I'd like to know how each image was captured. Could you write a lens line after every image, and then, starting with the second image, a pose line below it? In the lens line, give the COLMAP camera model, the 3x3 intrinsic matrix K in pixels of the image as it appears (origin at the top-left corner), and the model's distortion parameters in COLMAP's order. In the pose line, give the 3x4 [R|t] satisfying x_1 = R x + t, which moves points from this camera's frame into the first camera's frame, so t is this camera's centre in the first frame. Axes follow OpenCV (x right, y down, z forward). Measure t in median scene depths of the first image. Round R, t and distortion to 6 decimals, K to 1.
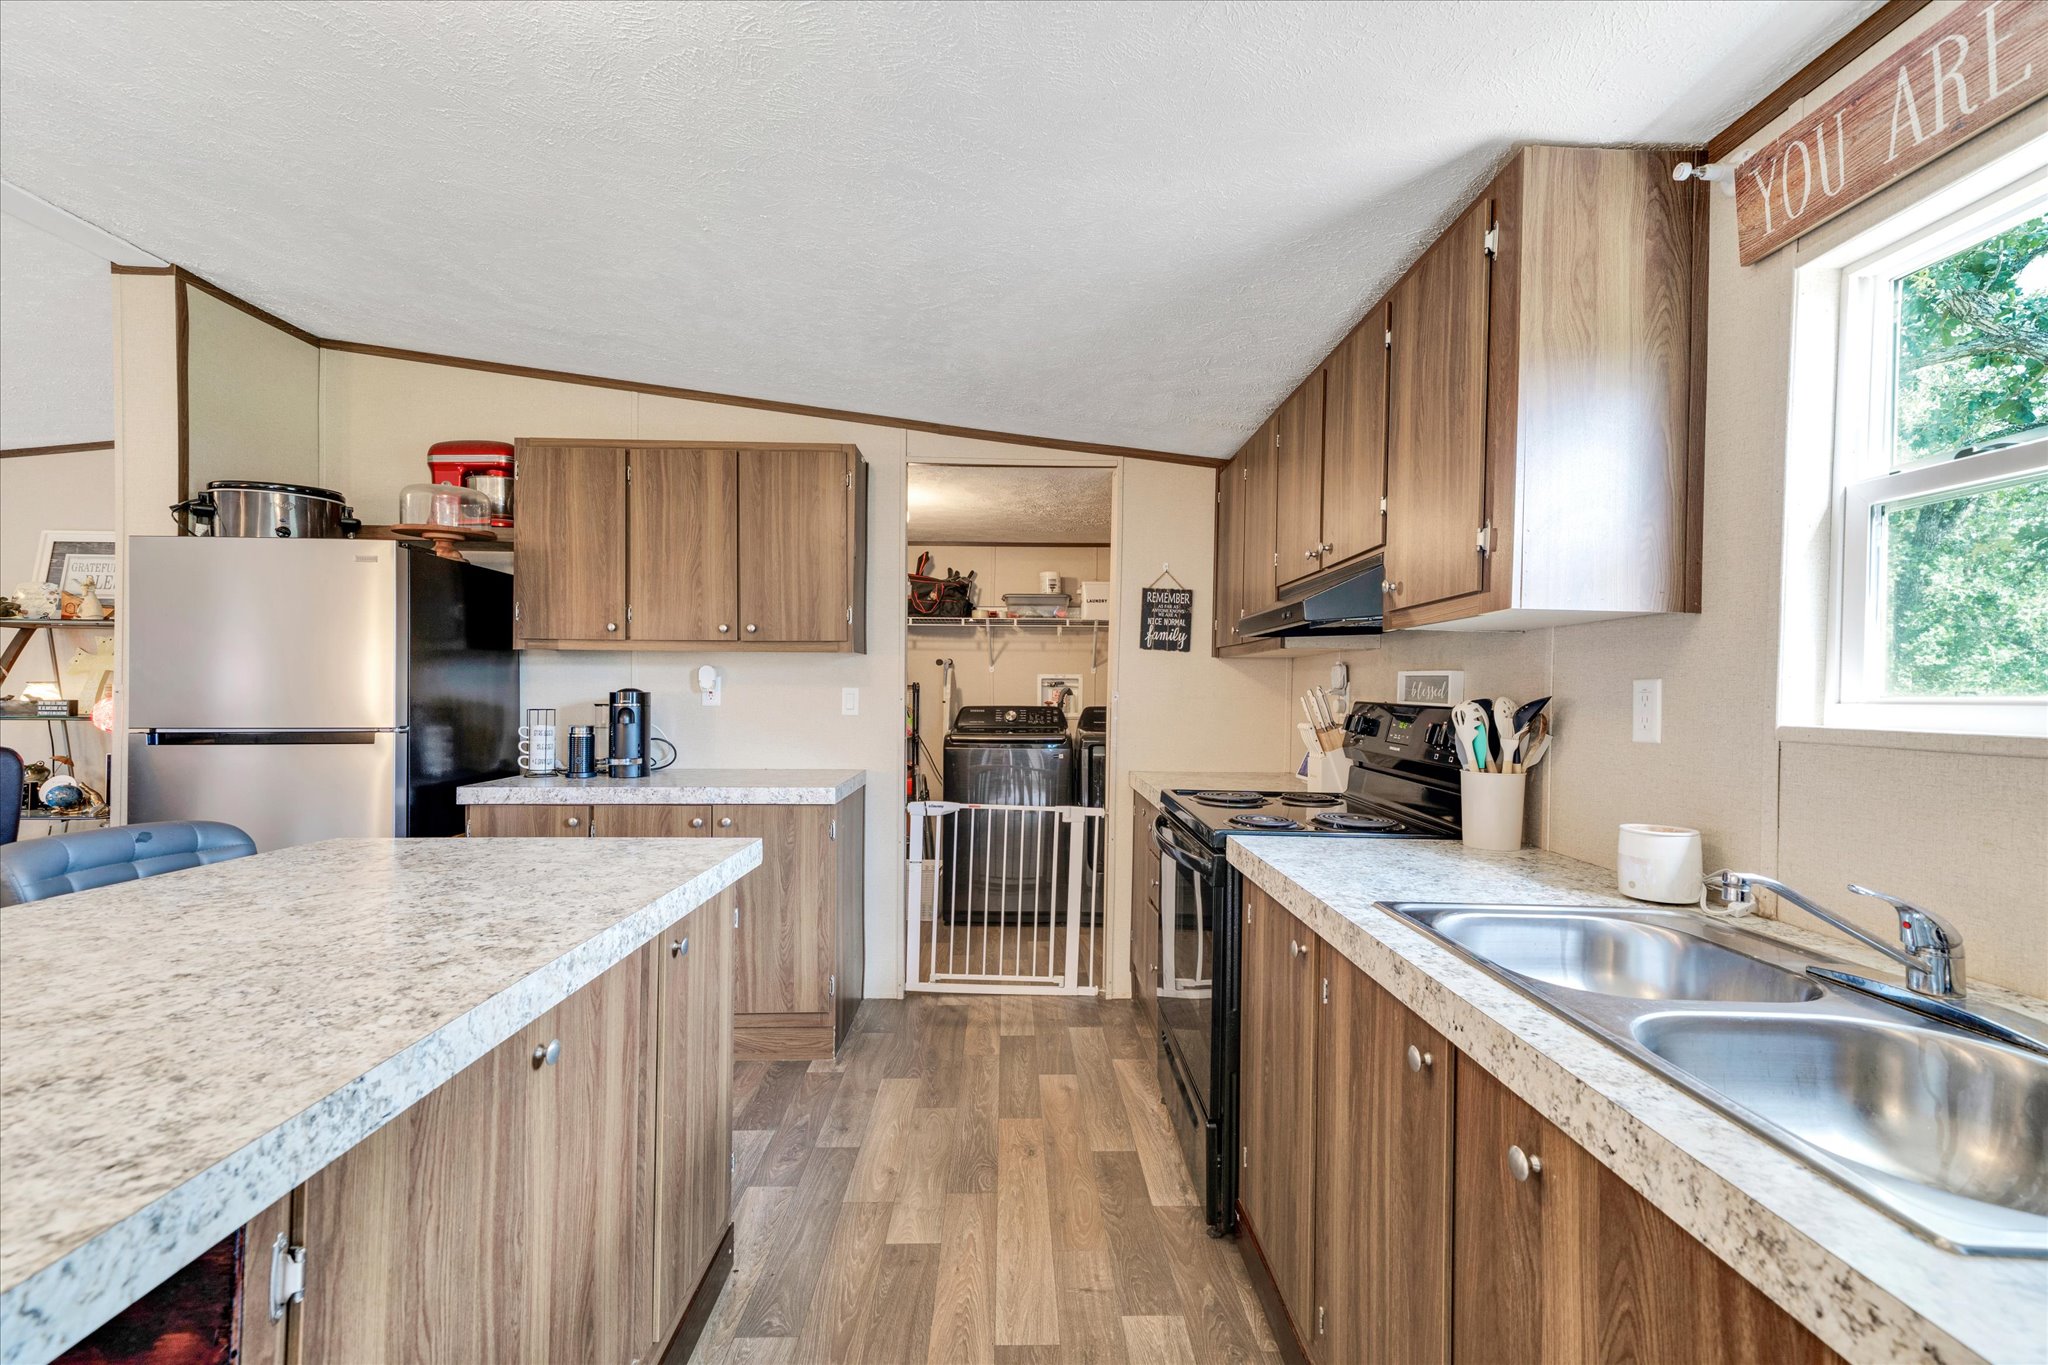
lens RADIAL K [[914.8, 0, 1027.6], [0, 914.8, 692.4], [0, 0, 1]] dist [0.002927, 0.000451]
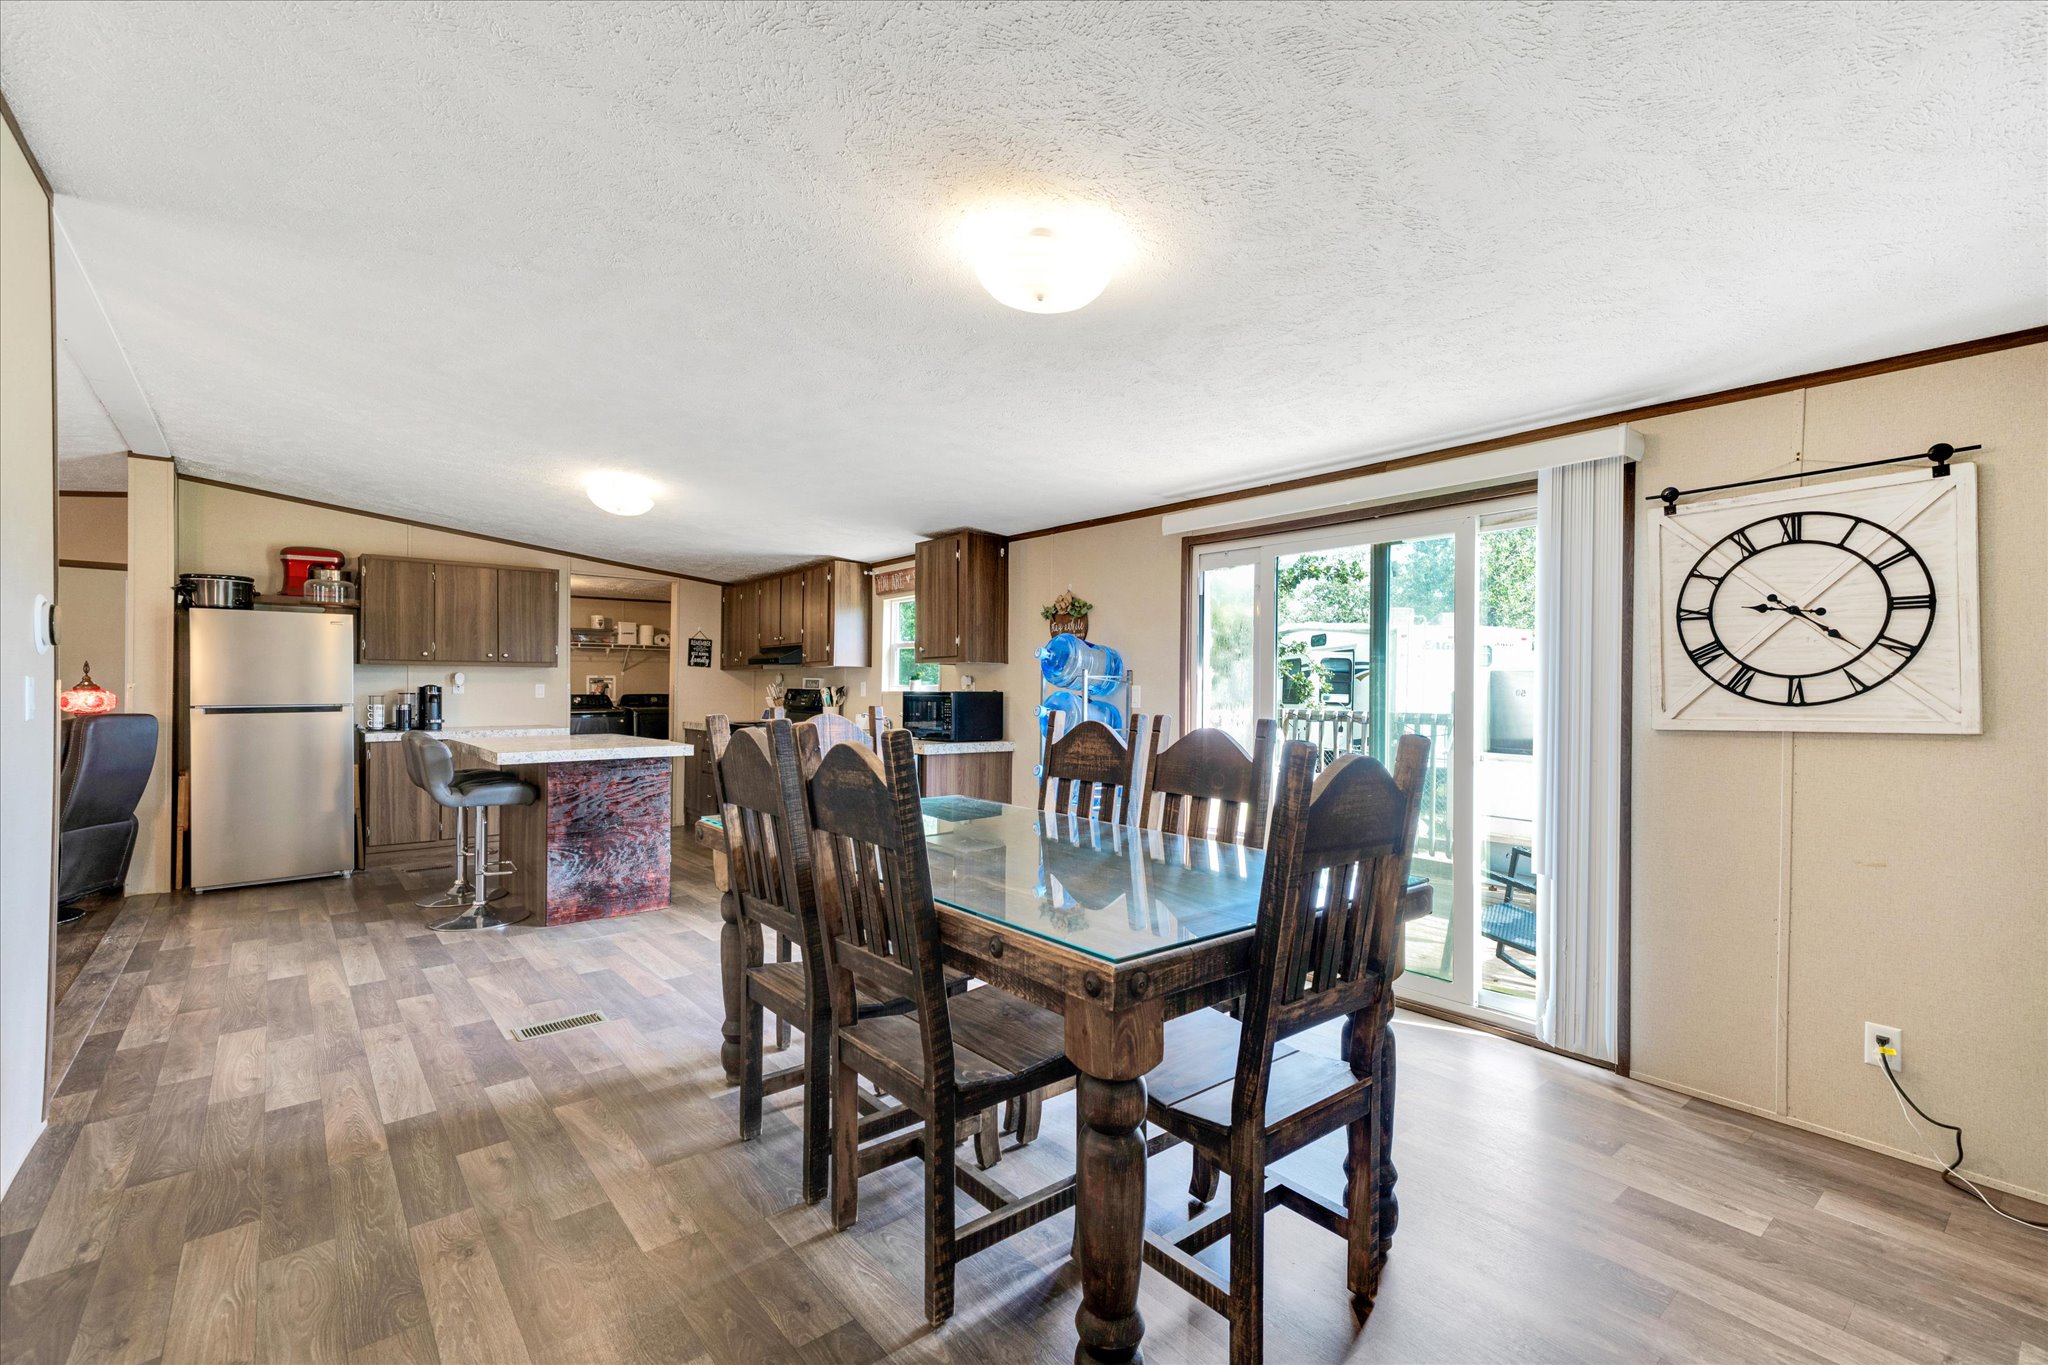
lens RADIAL K [[914.8, 0, 1027.0], [0, 914.8, 687.3], [0, 0, 1]] dist [0.002927, 0.000451]
pose [[0.790308, -0.006456, 0.612676, -0.639110], [0.005554, 0.999979, 0.003372, 0.000831], [-0.612685, 0.000738, 0.790327, -1.362461]]
